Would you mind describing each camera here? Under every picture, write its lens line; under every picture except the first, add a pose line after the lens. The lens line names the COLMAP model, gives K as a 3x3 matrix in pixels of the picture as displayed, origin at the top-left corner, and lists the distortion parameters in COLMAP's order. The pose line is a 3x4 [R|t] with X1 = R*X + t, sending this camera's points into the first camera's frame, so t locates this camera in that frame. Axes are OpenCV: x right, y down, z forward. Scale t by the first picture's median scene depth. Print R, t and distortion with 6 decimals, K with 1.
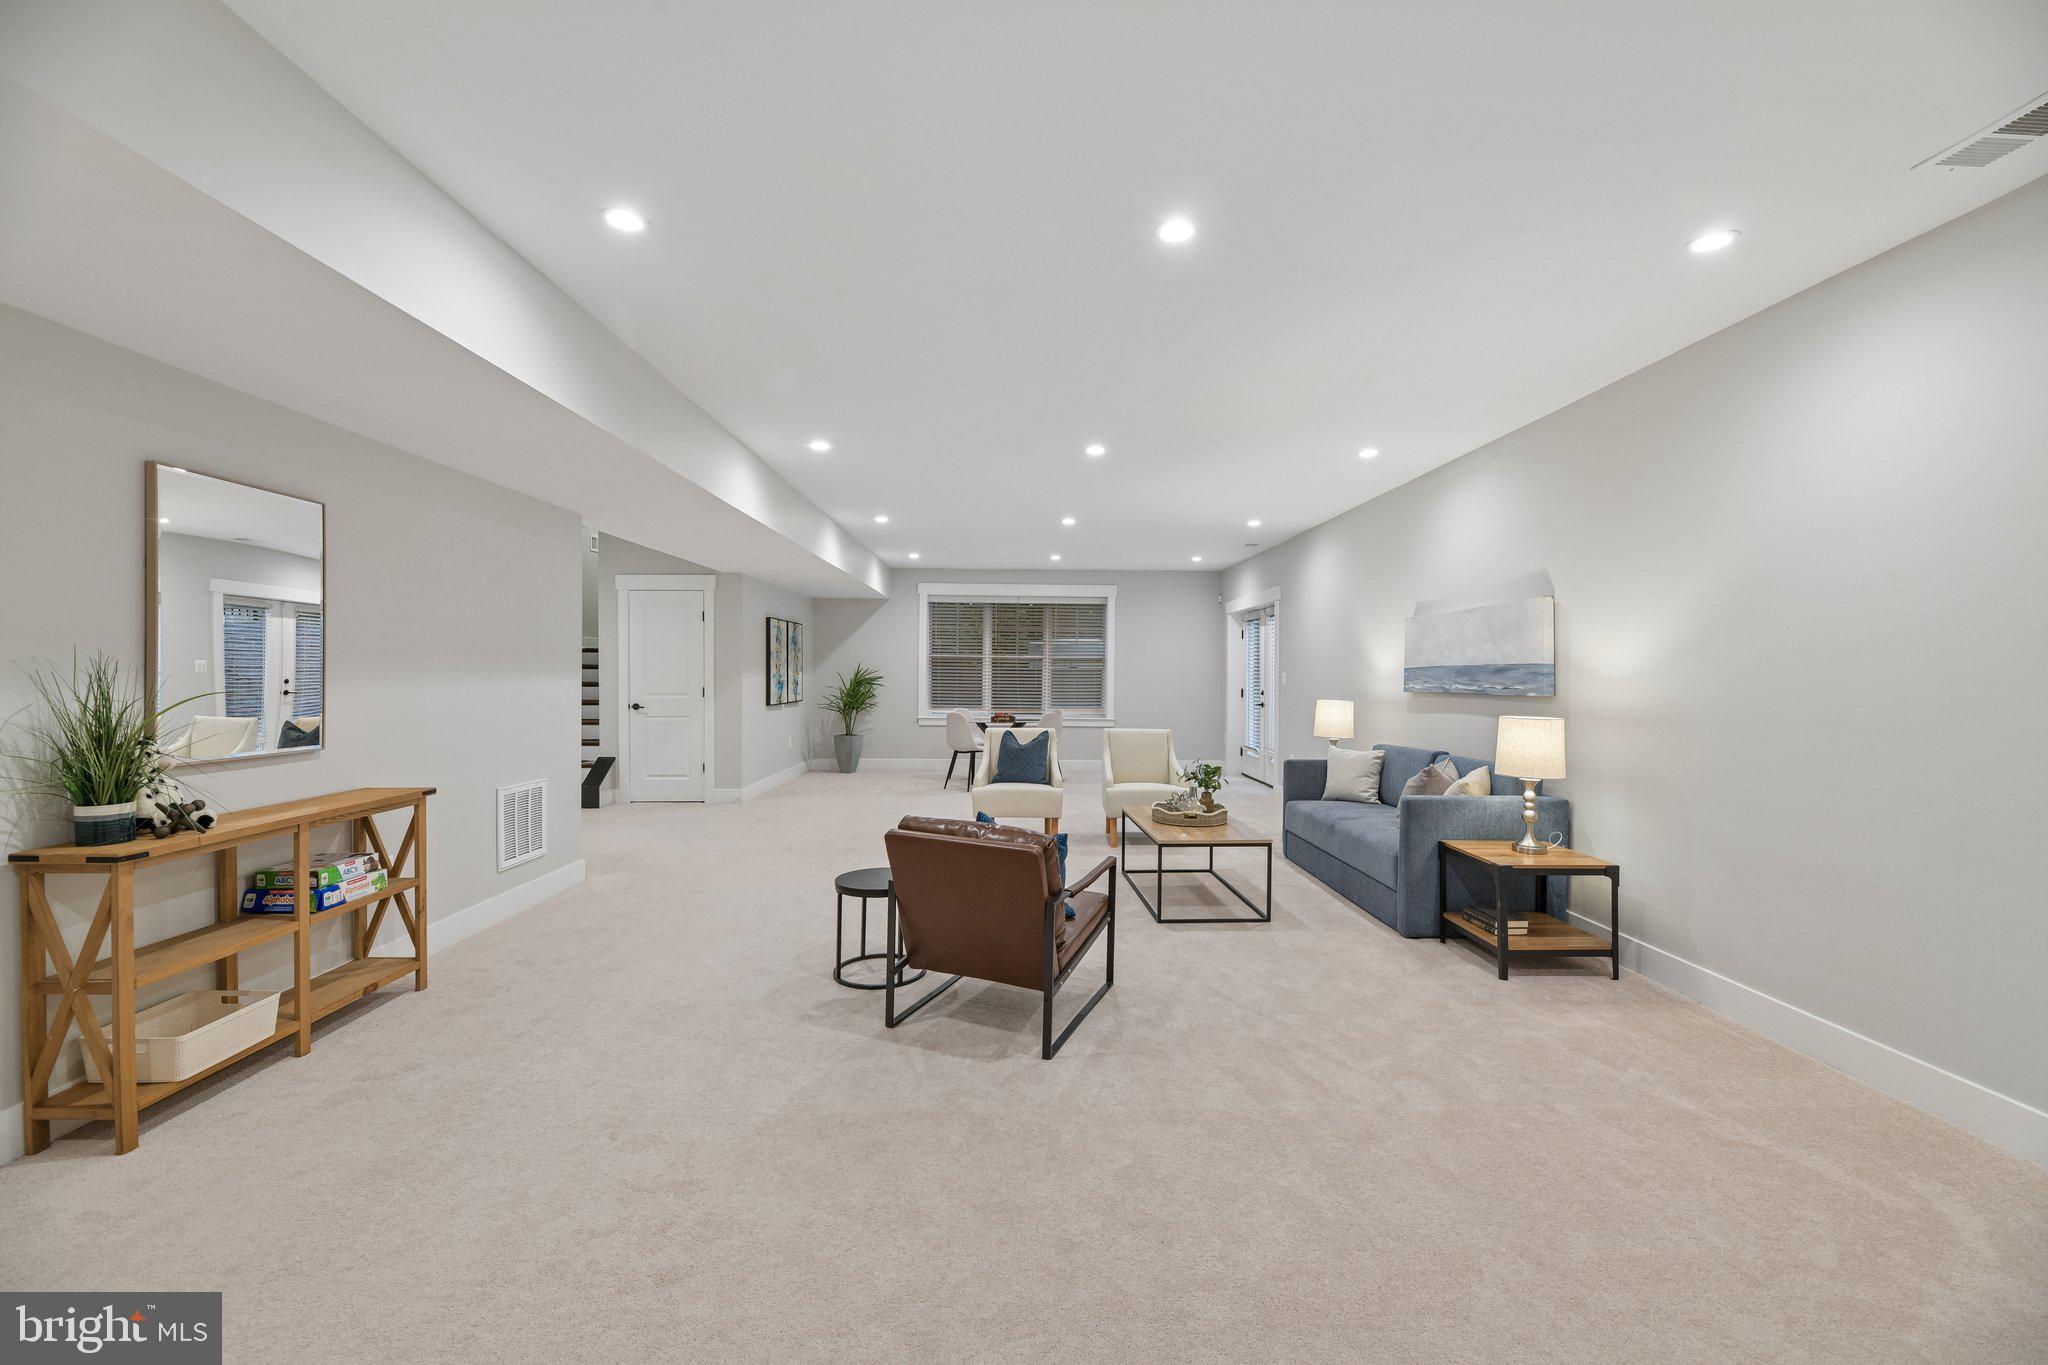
lens RADIAL K [[822.9, 0, 1035.1], [0, 822.9, 679.2], [0, 0, 1]] dist [0.001337, -0.003241]
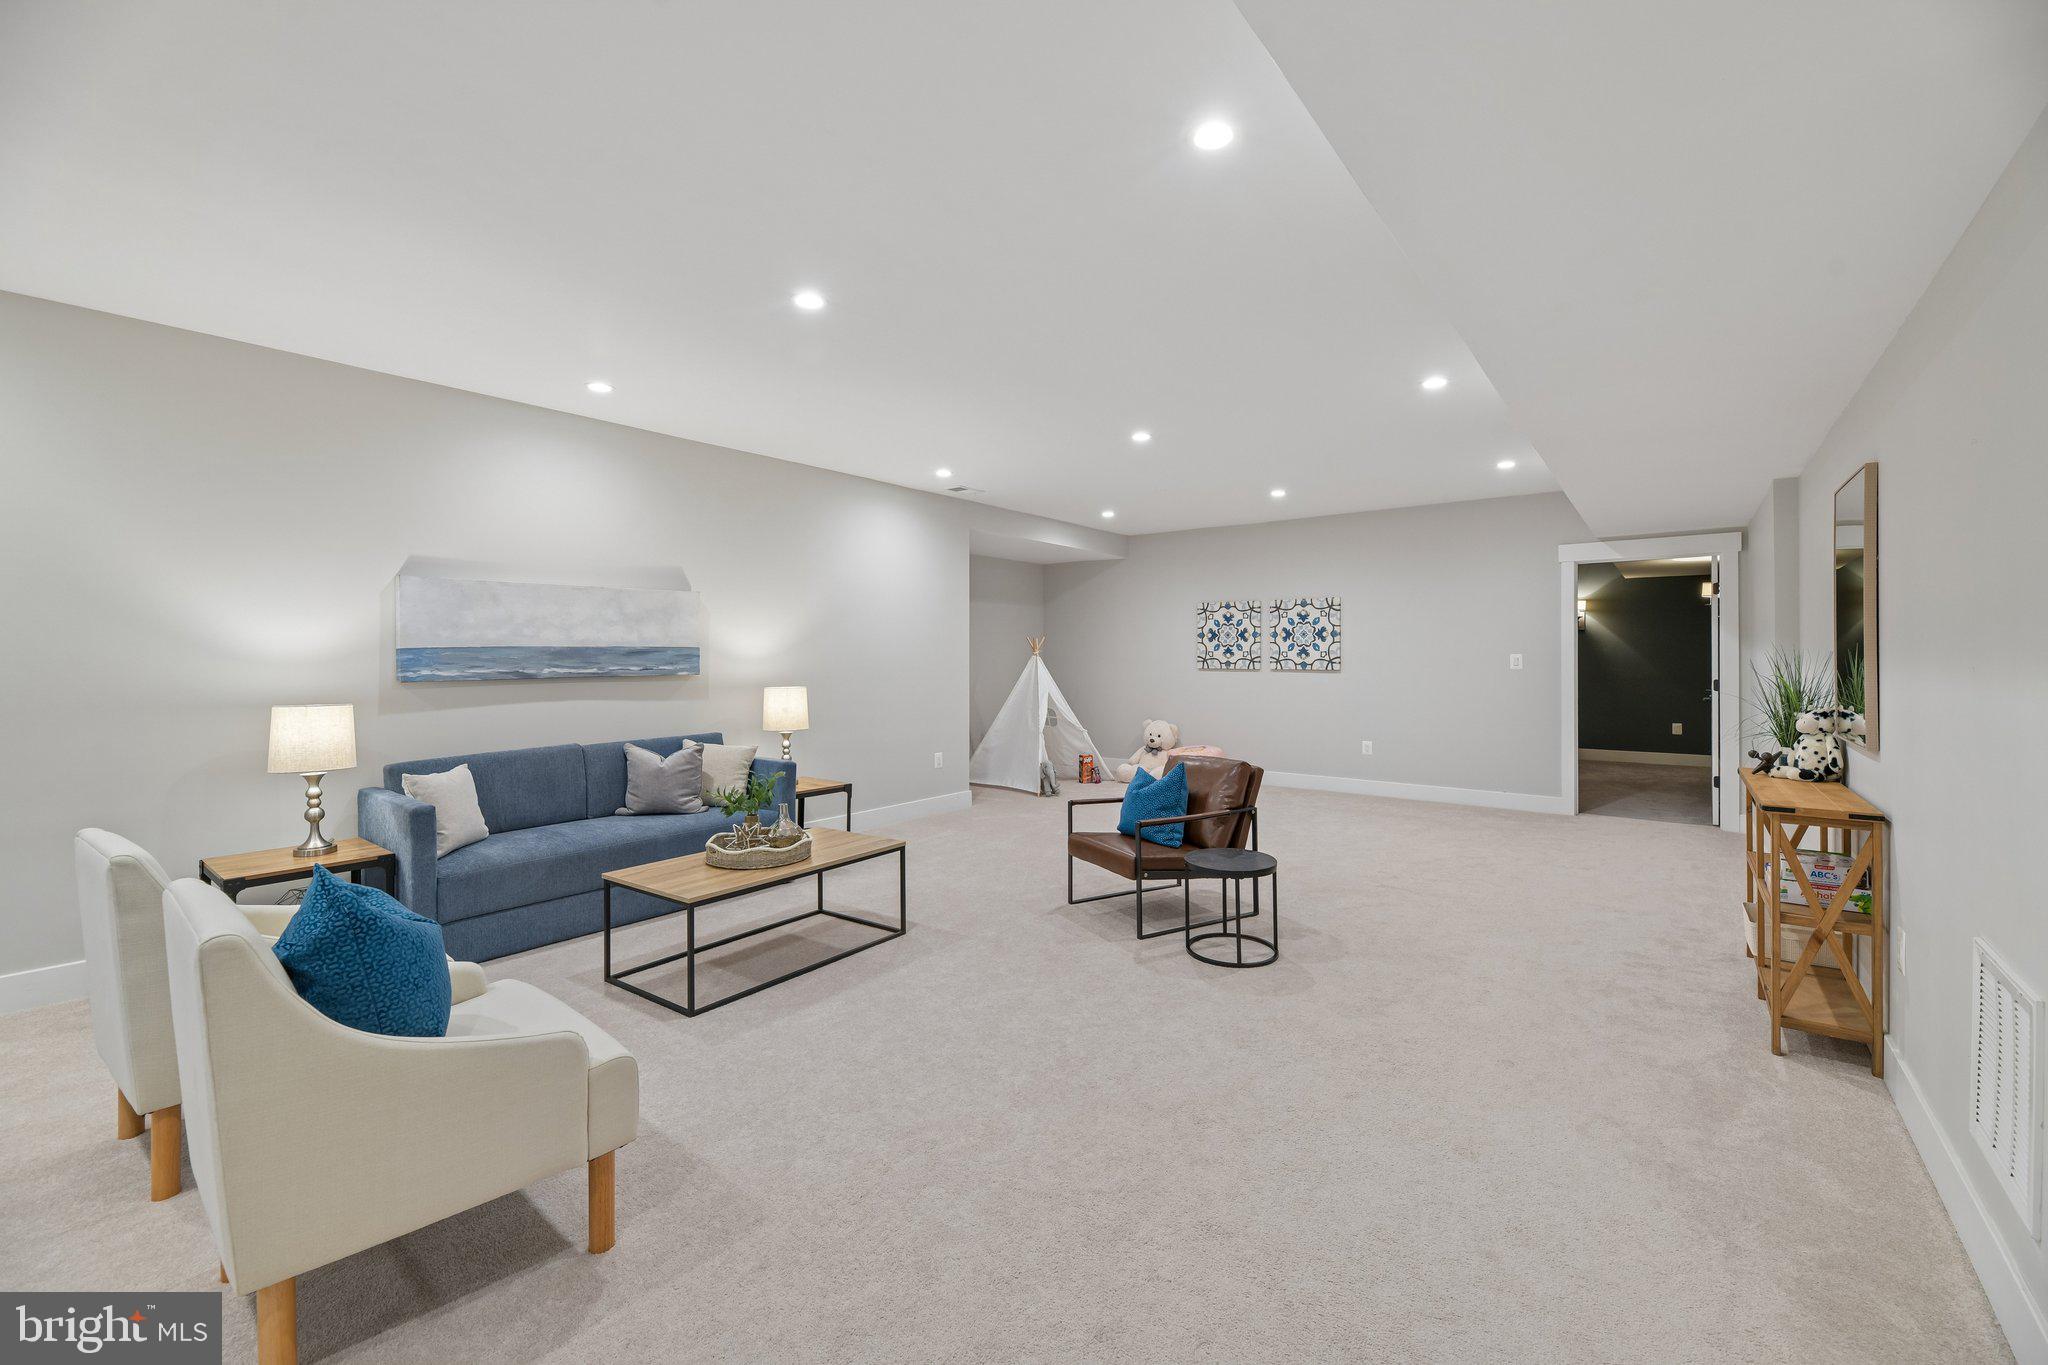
lens RADIAL K [[839.0, 0, 1038.6], [0, 839.0, 656.4], [0, 0, 1]] dist [0.000088, -0.000372]
pose [[-0.778842, -0.005383, 0.627197, -0.466524], [0.001938, 0.999938, 0.010987, -0.015200], [-0.627217, 0.009773, -0.778783, 1.400412]]
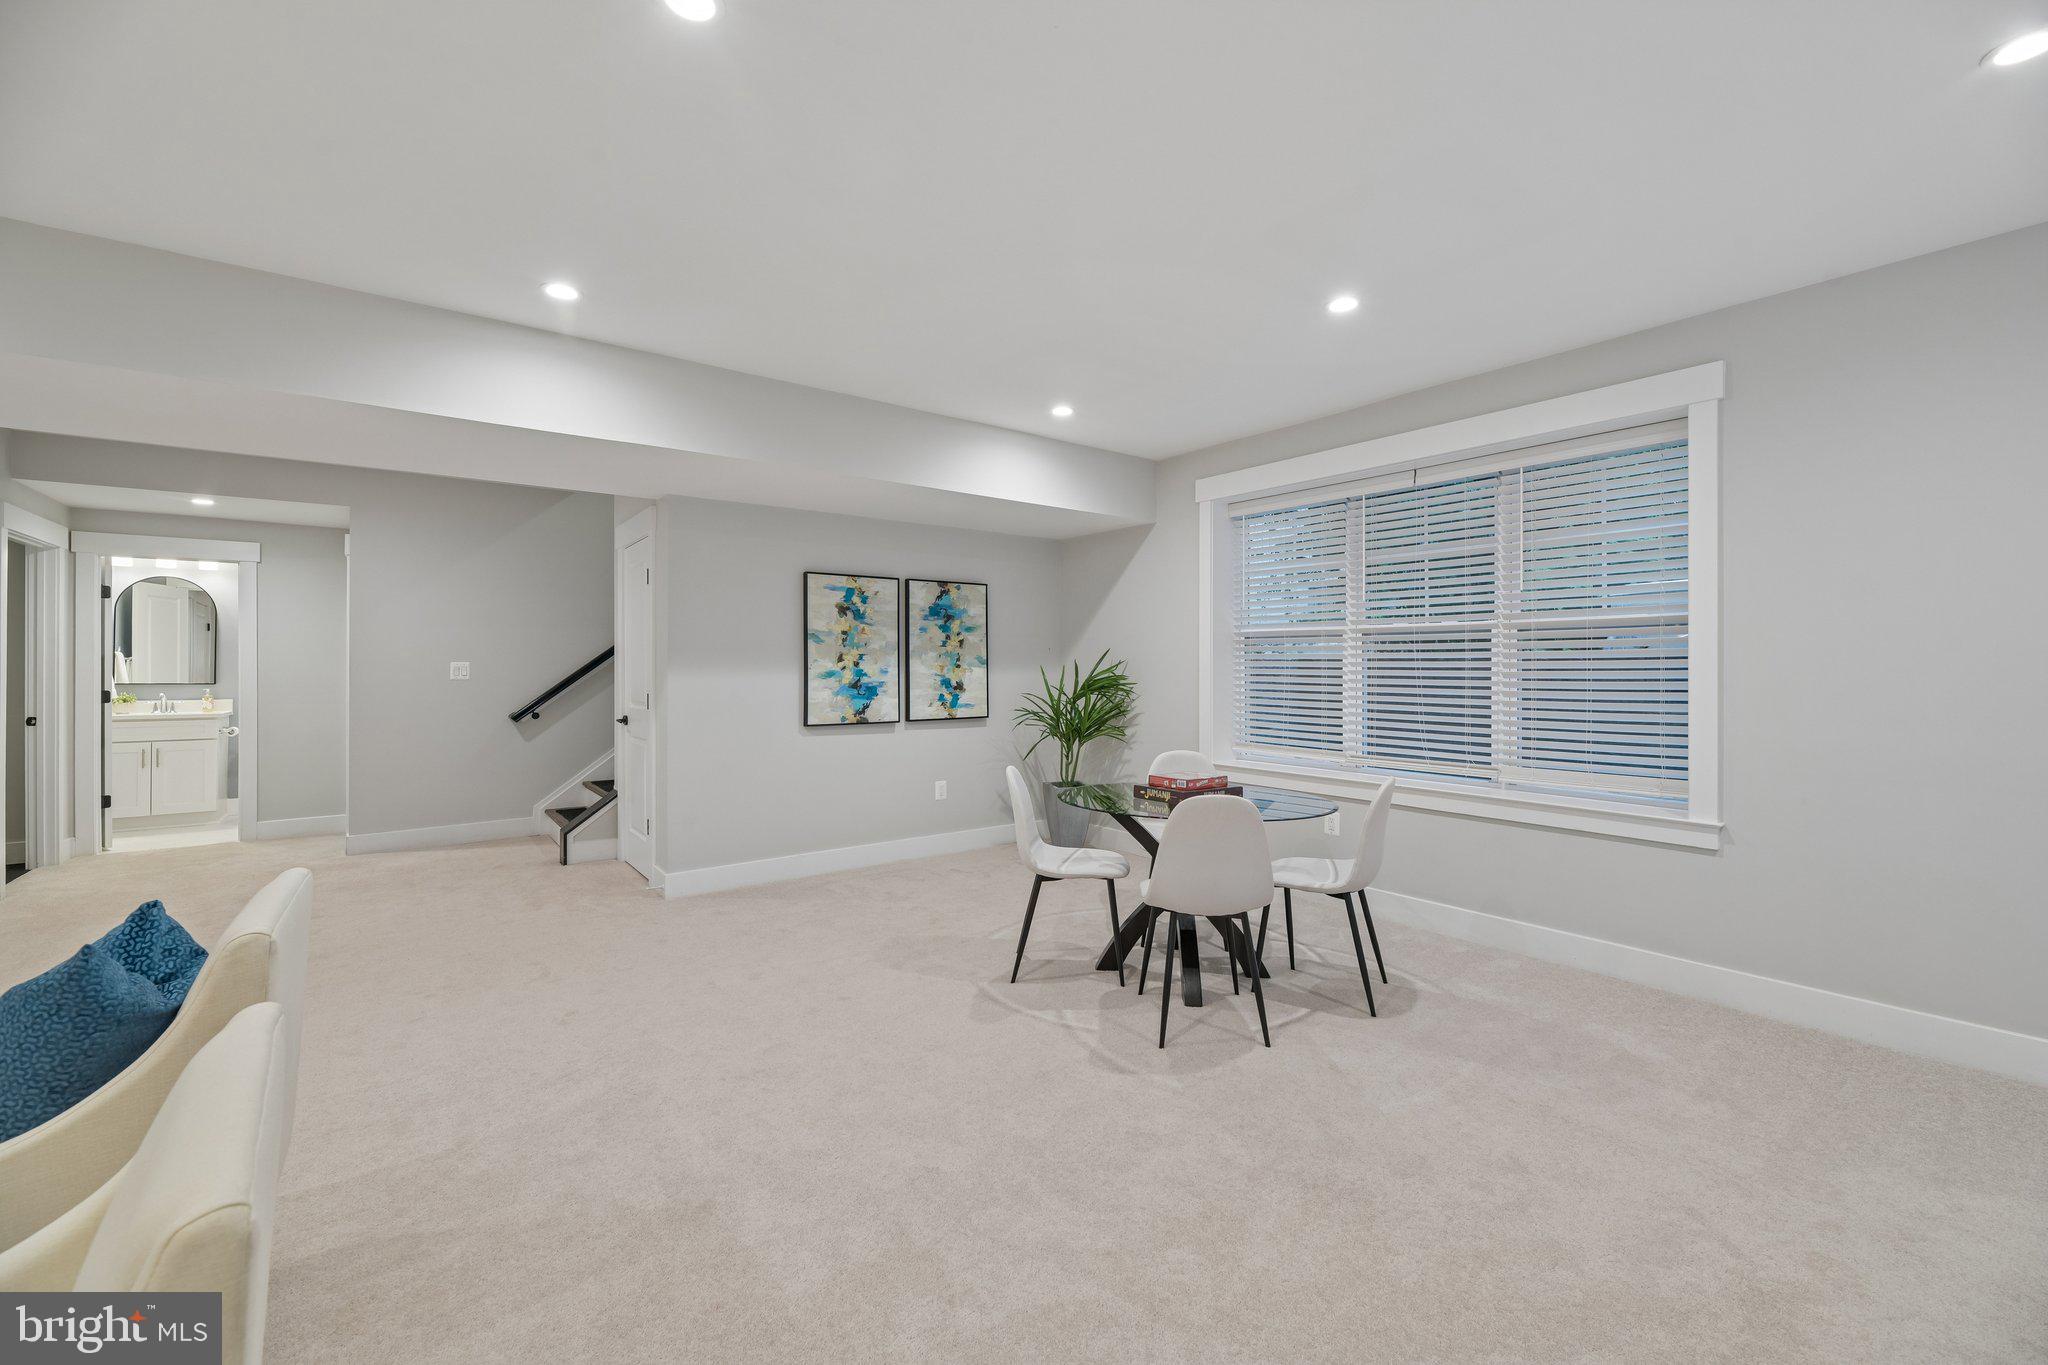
lens RADIAL K [[833.2, 0, 1035.3], [0, 833.2, 660.6], [0, 0, 1]] dist [0.001222, -0.000152]
pose [[0.591388, -0.011651, -0.806303, 0.425198], [-0.002051, 0.999871, -0.015952, -0.008406], [0.806384, 0.011088, 0.591288, 1.394410]]
